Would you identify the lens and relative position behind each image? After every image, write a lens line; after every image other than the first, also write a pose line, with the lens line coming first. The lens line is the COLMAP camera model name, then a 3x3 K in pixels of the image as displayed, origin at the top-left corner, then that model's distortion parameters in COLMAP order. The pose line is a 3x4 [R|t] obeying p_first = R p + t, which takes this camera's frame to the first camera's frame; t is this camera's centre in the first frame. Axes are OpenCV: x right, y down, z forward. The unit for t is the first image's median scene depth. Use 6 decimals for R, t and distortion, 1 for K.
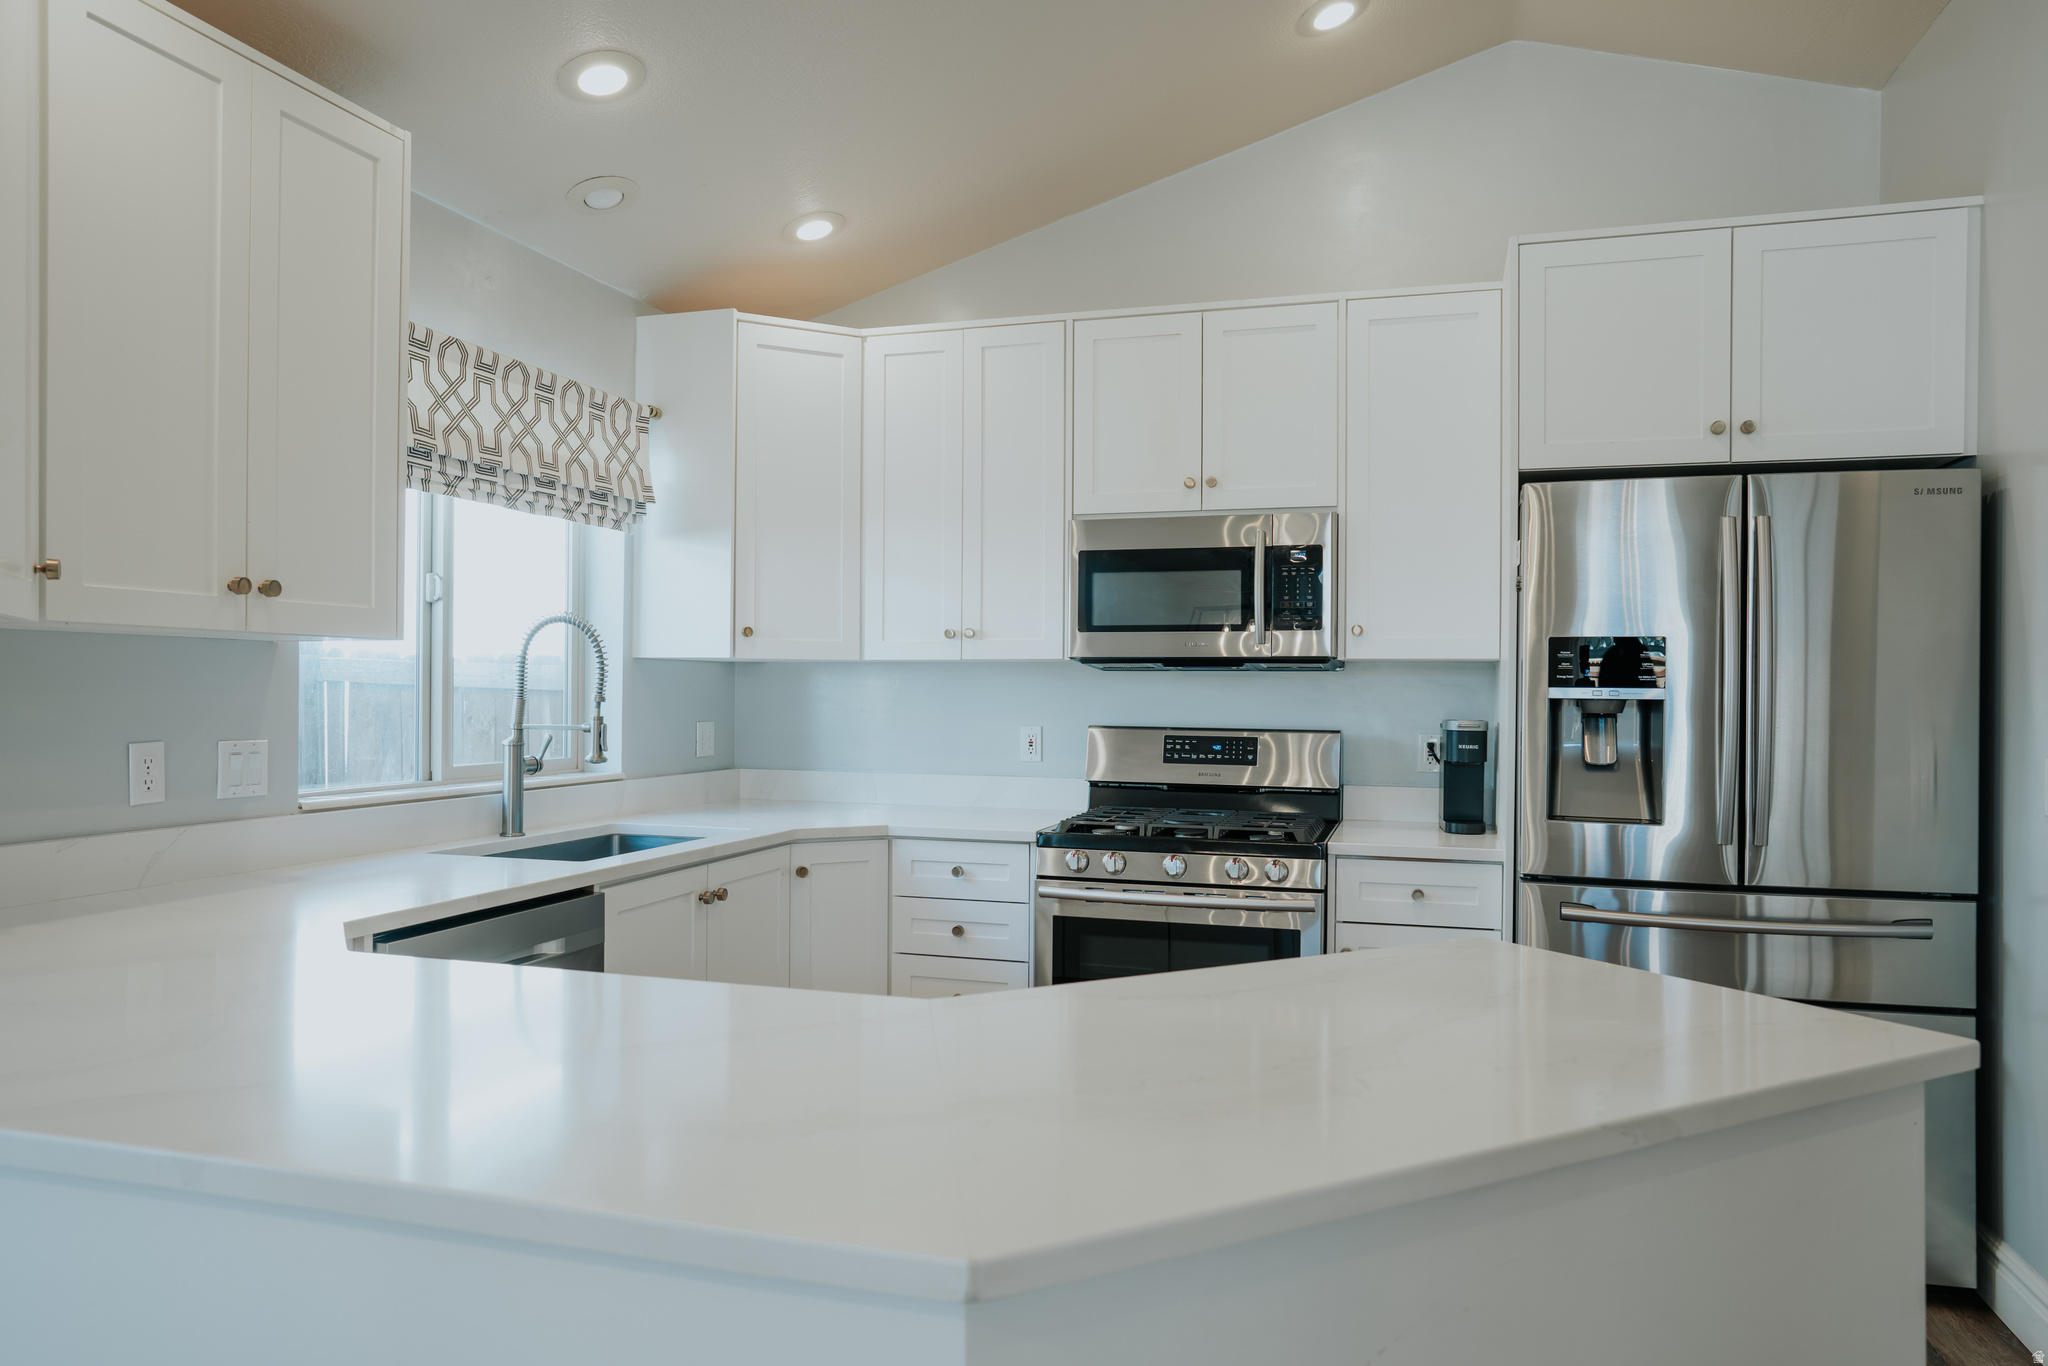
lens RADIAL K [[1381.2, 0, 1009.1], [0, 1381.2, 679.8], [0, 0, 1]] dist [-0.028108, 0.034542]
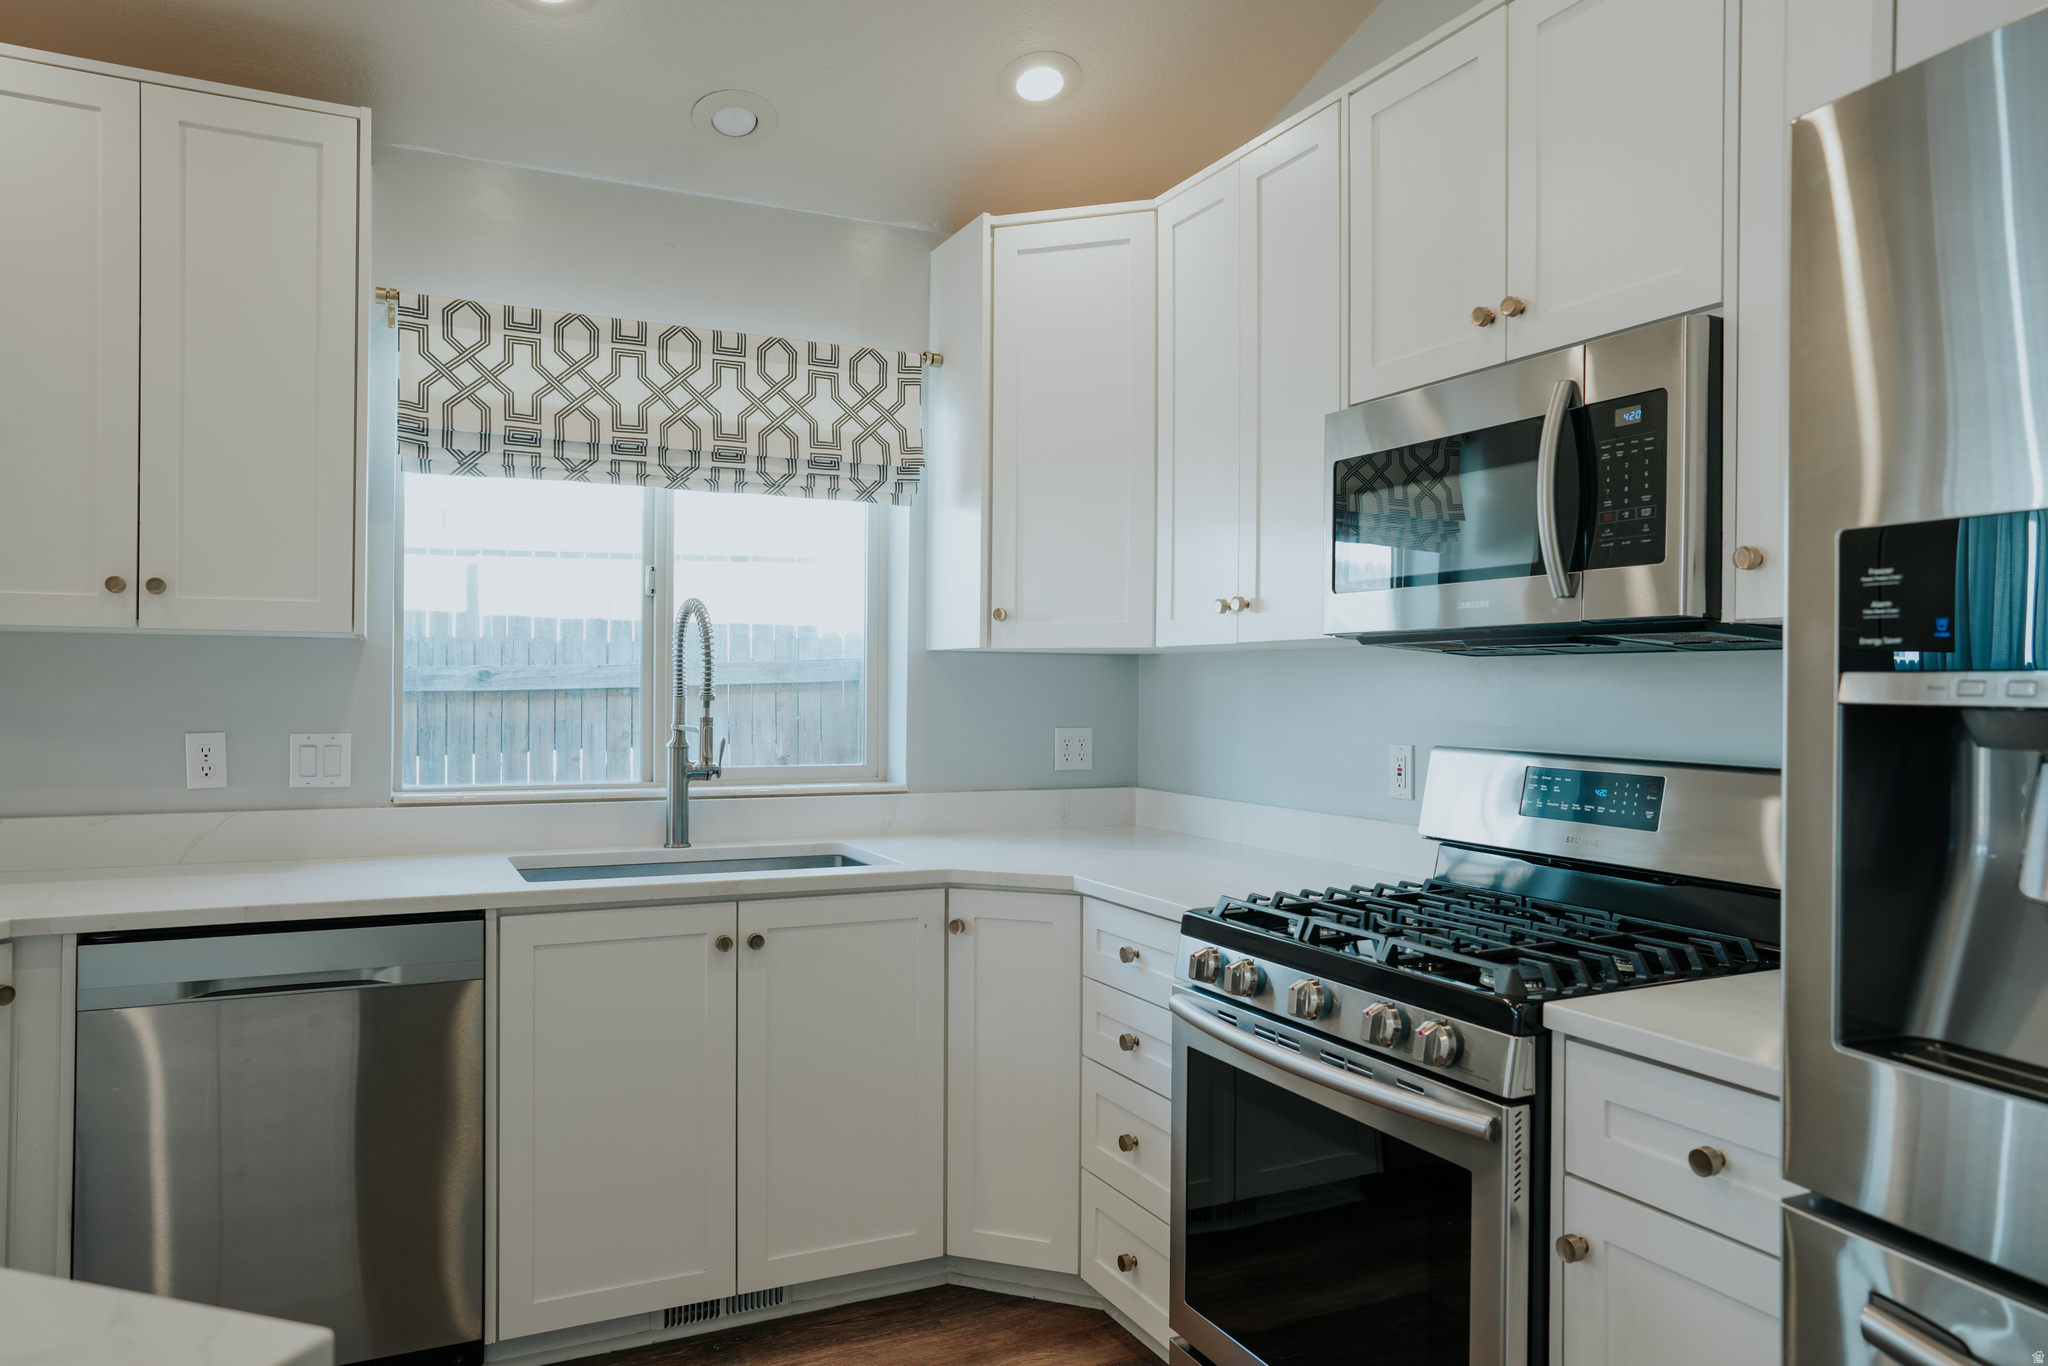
lens RADIAL K [[1381.2, 0, 1024.9], [0, 1381.2, 672.3], [0, 0, 1]] dist [-0.028108, 0.034542]
pose [[0.678282, -0.009700, -0.734738, 0.427544], [0.002525, 0.999938, -0.010870, 0.007357], [0.734797, 0.005517, 0.678264, 0.502818]]
